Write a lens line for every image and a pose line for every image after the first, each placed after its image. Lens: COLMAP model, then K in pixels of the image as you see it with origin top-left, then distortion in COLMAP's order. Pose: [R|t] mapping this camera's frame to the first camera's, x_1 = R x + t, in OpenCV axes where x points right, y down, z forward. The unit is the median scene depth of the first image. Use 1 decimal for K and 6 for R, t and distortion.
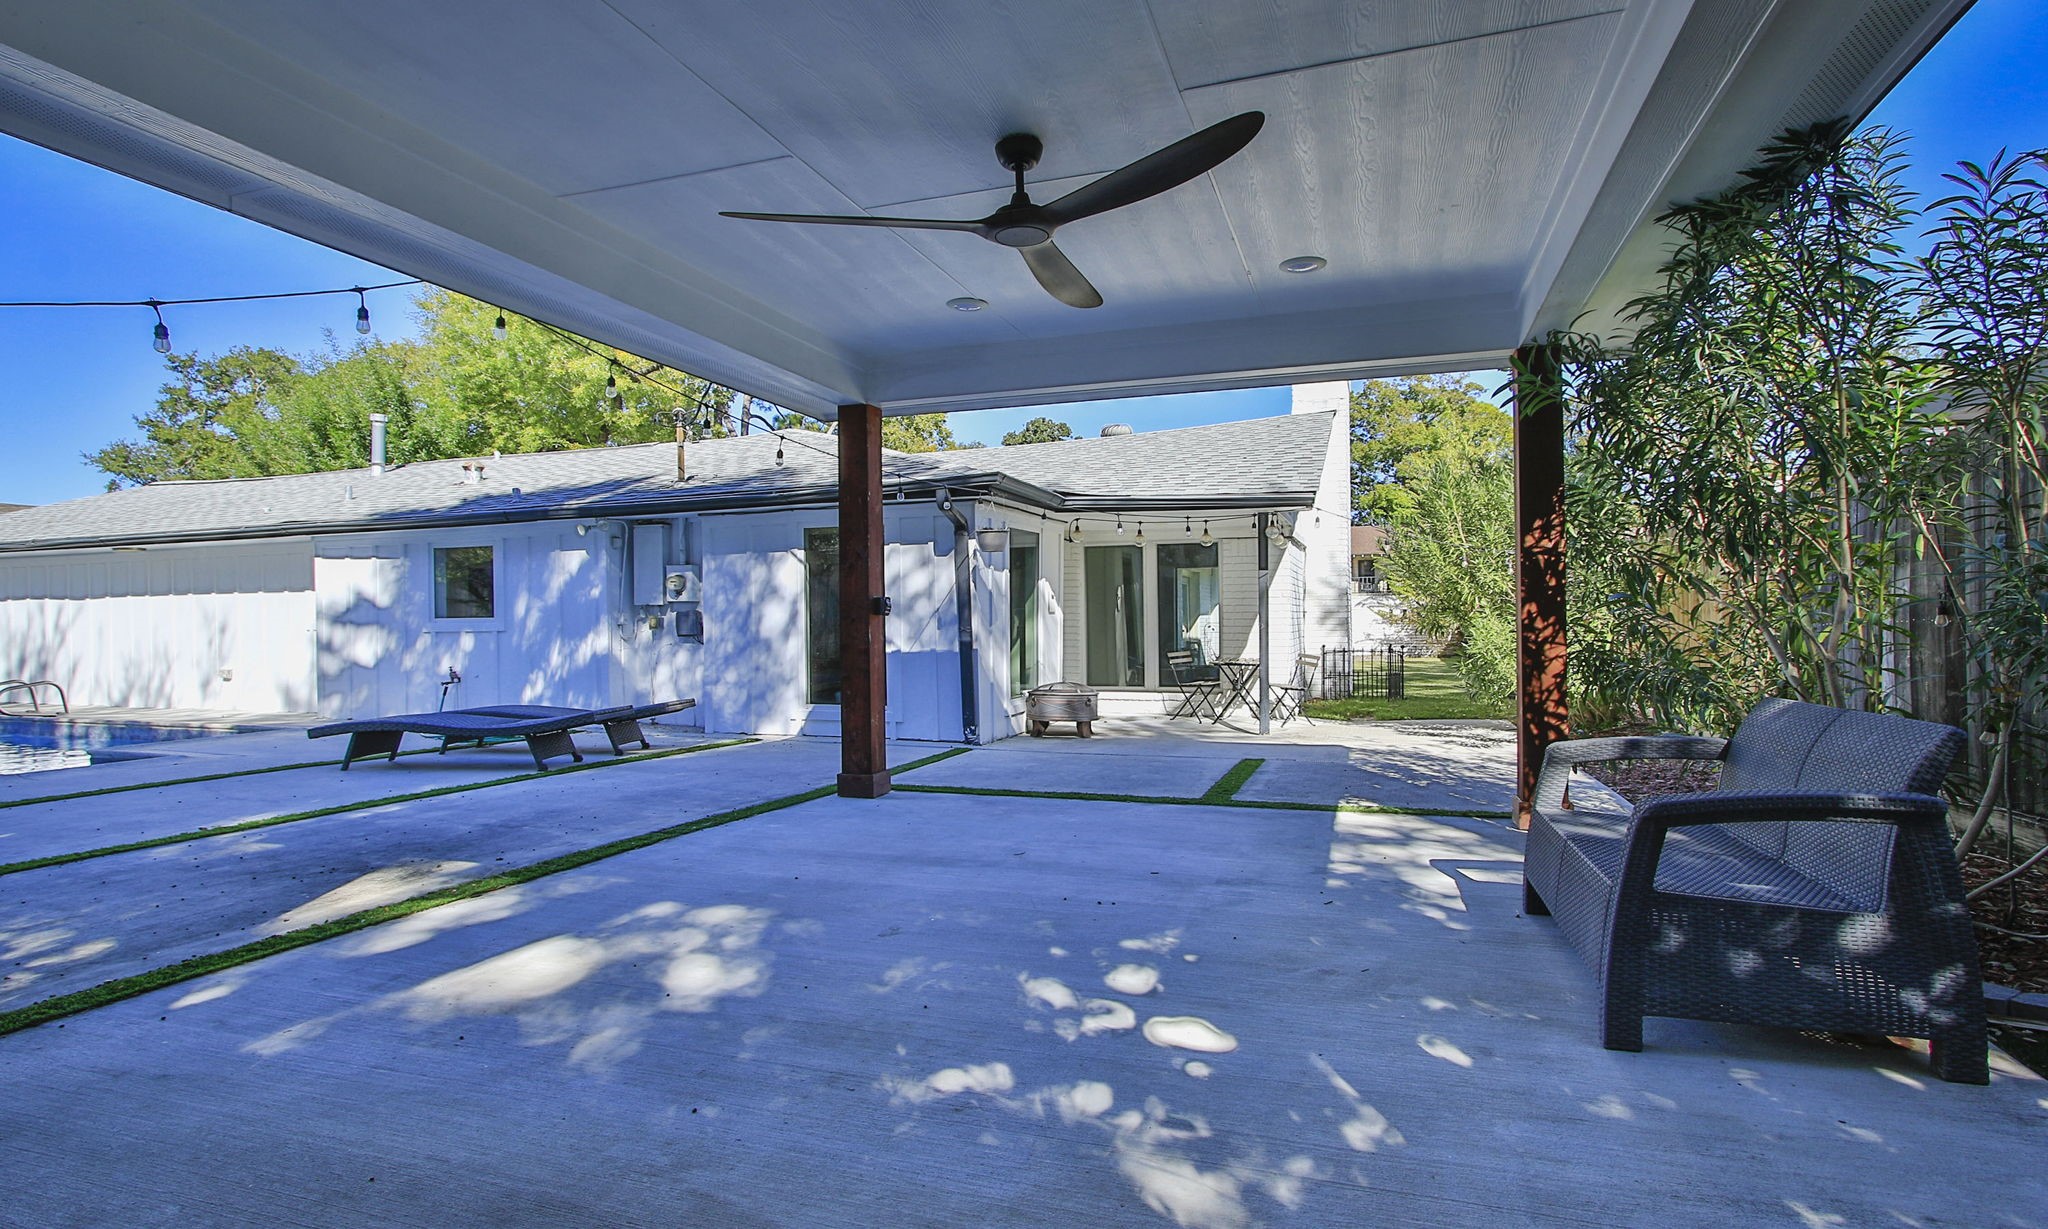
lens RADIAL K [[940.4, 0, 1020.9], [0, 940.4, 623.1], [0, 0, 1]] dist [-0.016774, -0.000205]
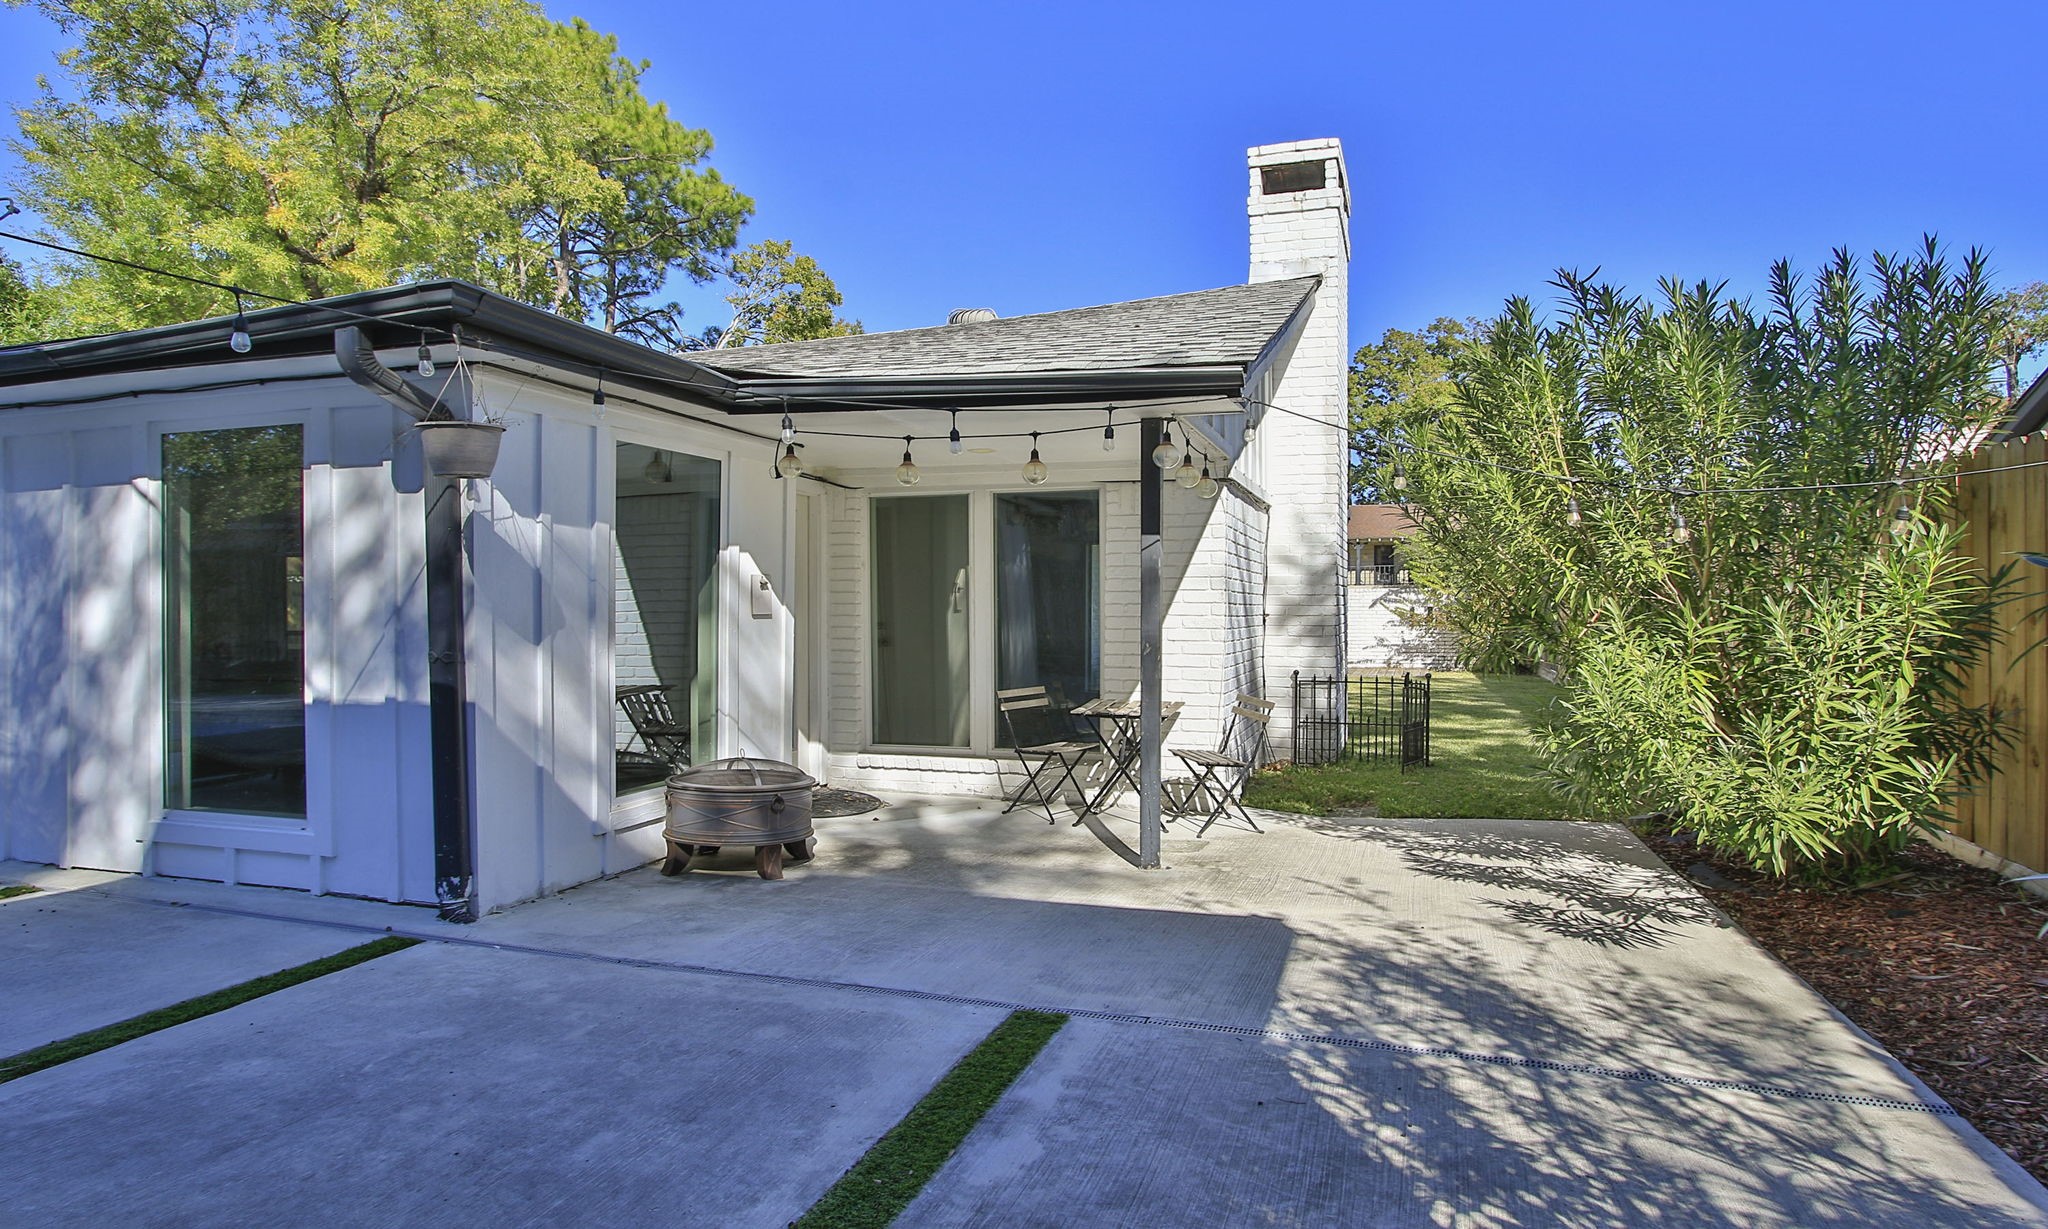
lens RADIAL K [[992.1, 0, 1033.5], [0, 992.1, 619.9], [0, 0, 1]] dist [-0.053572, -0.001127]
pose [[0.999904, 0.011848, 0.007164, 0.167058], [-0.011900, 0.999903, 0.007248, -0.012535], [-0.007078, -0.007333, 0.999948, 0.415353]]
